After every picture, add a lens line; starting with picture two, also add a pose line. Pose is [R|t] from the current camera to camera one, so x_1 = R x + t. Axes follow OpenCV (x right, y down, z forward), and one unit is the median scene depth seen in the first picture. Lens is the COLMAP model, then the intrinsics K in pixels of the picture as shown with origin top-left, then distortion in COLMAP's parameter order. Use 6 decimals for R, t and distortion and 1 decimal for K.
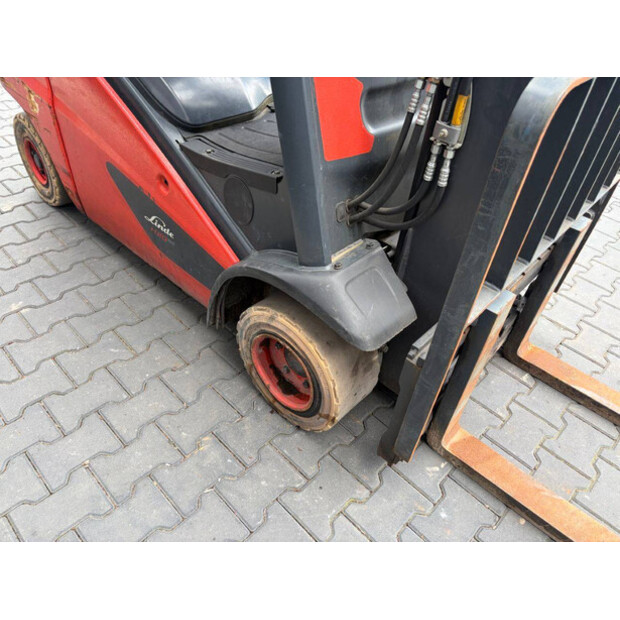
lens RADIAL K [[468.9, 0, 308.9], [0, 468.9, 307.8], [0, 0, 1]] dist [0.035421, -0.033454]
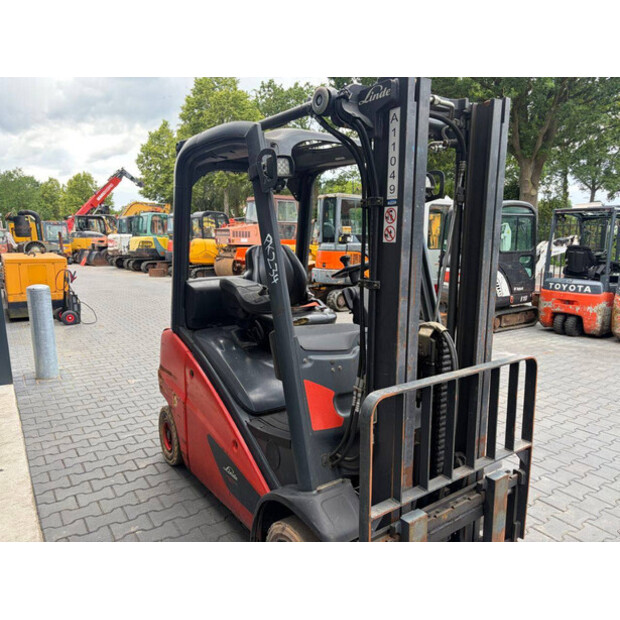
lens RADIAL K [[468.9, 0, 309.3], [0, 468.9, 312.5], [0, 0, 1]] dist [0.035421, -0.033454]
pose [[0.977739, -0.048356, -0.204178, 0.297287], [-0.070392, 0.841099, -0.536282, 0.207046], [0.197667, 0.538716, 0.818971, -0.549230]]
